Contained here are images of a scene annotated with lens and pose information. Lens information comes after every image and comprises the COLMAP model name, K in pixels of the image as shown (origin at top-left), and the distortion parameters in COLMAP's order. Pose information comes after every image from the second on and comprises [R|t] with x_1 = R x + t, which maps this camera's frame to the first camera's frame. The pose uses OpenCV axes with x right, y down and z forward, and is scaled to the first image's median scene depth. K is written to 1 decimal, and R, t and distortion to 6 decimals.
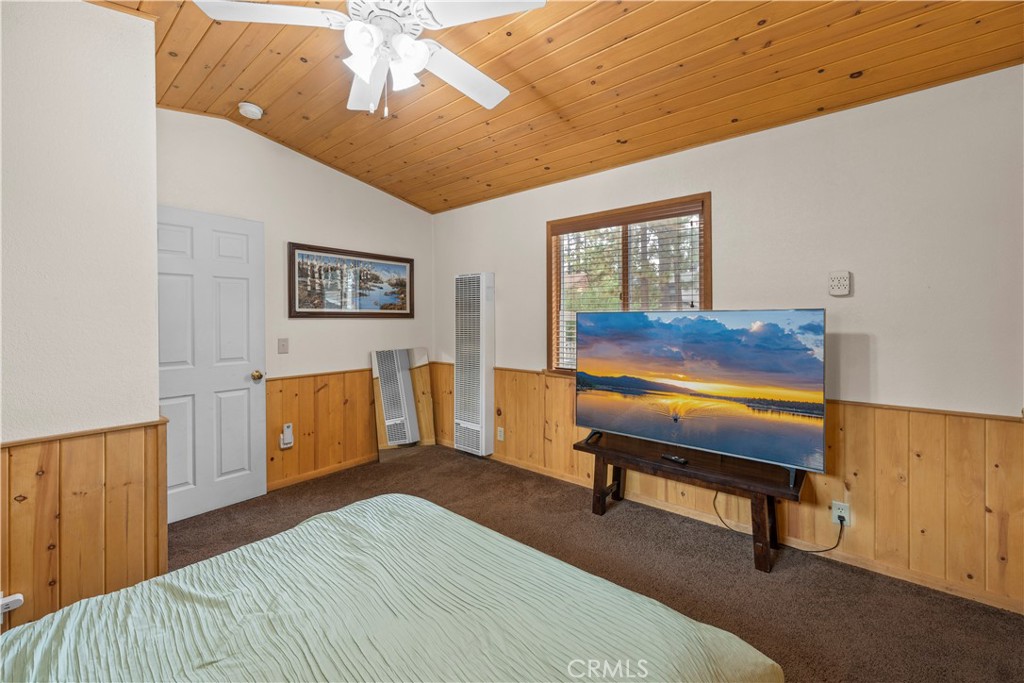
lens RADIAL K [[415.7, 0, 525.8], [0, 415.7, 315.1], [0, 0, 1]] dist [0.000225, -0.000165]
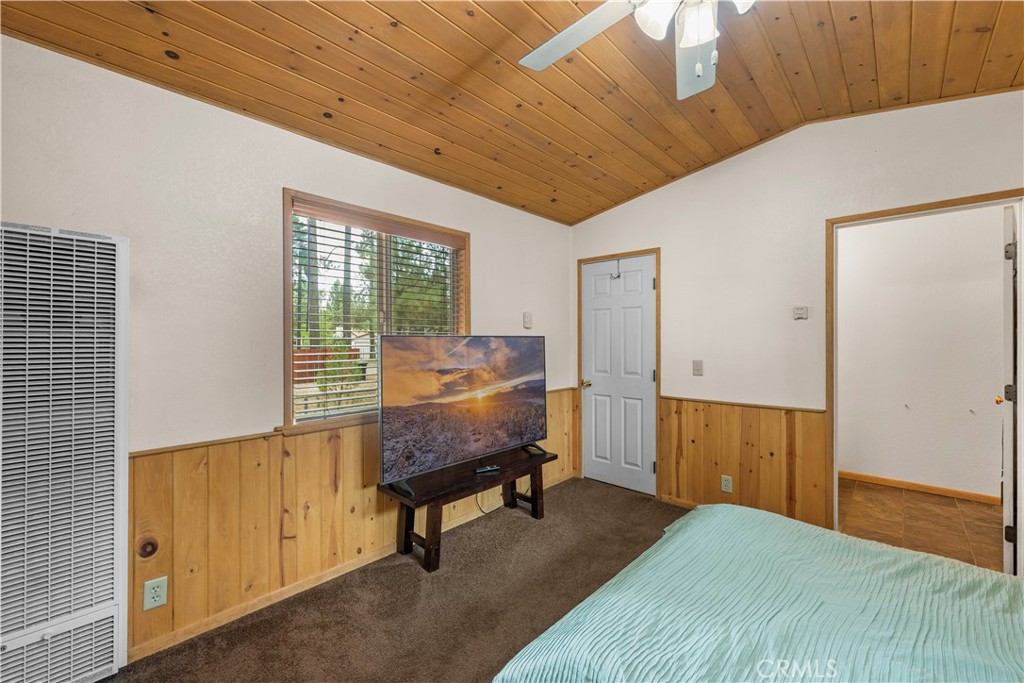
lens RADIAL K [[416.2, 0, 503.4], [0, 416.2, 322.5], [0, 0, 1]] dist [-0.001353, -0.000301]
pose [[0.093398, 0.032871, 0.995086, -0.634108], [0.000298, 0.999454, -0.033044, -0.002387], [-0.995629, 0.003382, 0.093337, 0.721770]]
